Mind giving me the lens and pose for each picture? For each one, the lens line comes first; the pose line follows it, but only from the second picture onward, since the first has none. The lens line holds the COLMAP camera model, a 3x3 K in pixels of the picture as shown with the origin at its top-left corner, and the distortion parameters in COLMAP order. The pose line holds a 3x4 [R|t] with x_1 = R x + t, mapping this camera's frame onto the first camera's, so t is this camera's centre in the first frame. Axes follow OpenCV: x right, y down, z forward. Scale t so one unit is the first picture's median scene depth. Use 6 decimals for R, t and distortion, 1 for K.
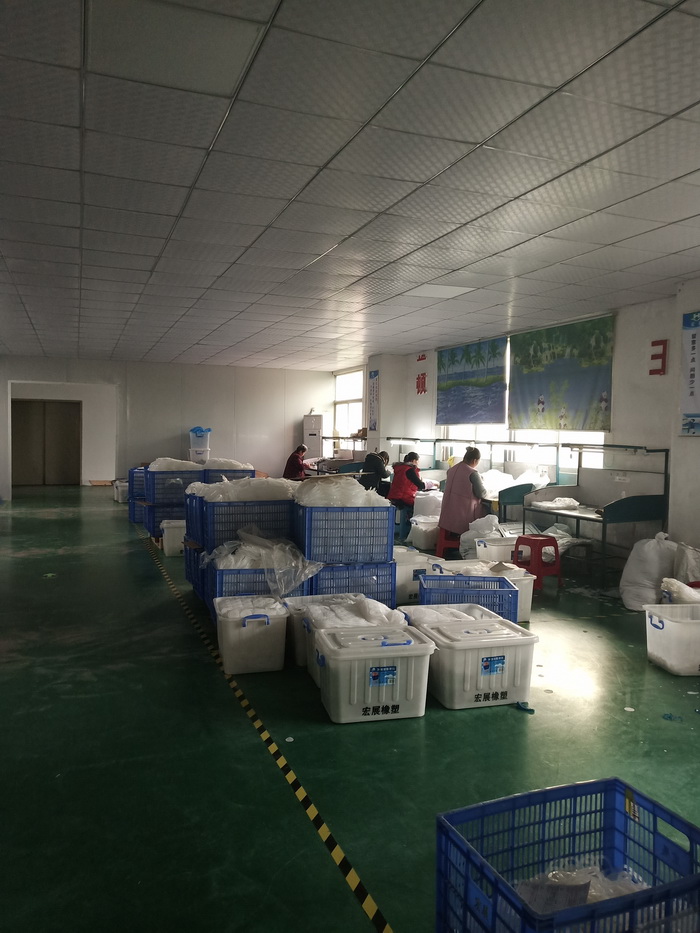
lens RADIAL K [[727.8, 0, 349.4], [0, 727.8, 466.4], [0, 0, 1]] dist [-0.007037, -0.000608]
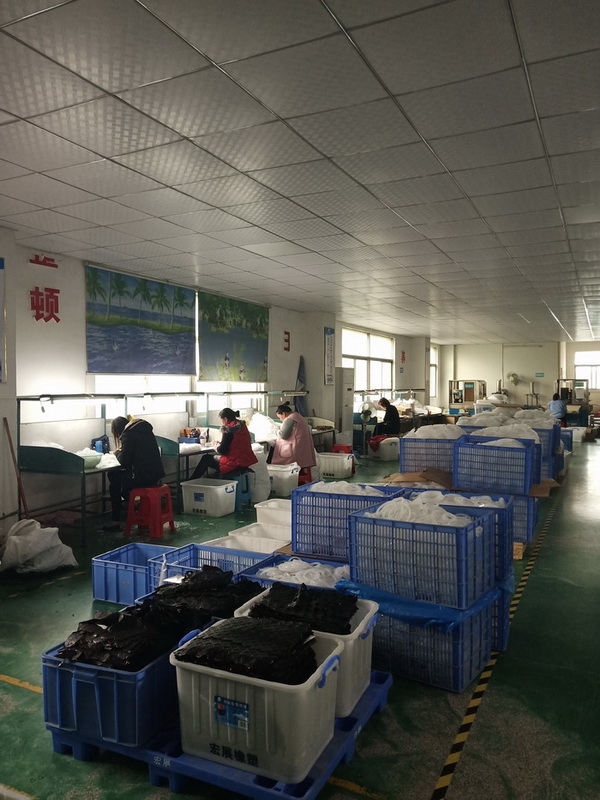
lens RADIAL K [[624.0, 0, 300.3], [0, 624.0, 401.2], [0, 0, 1]] dist [-0.007037, -0.000608]
pose [[-0.687170, -0.035927, 0.725608, -0.535182], [0.022604, 0.997236, 0.070782, -0.081632], [-0.726145, 0.065040, -0.684458, 1.512831]]
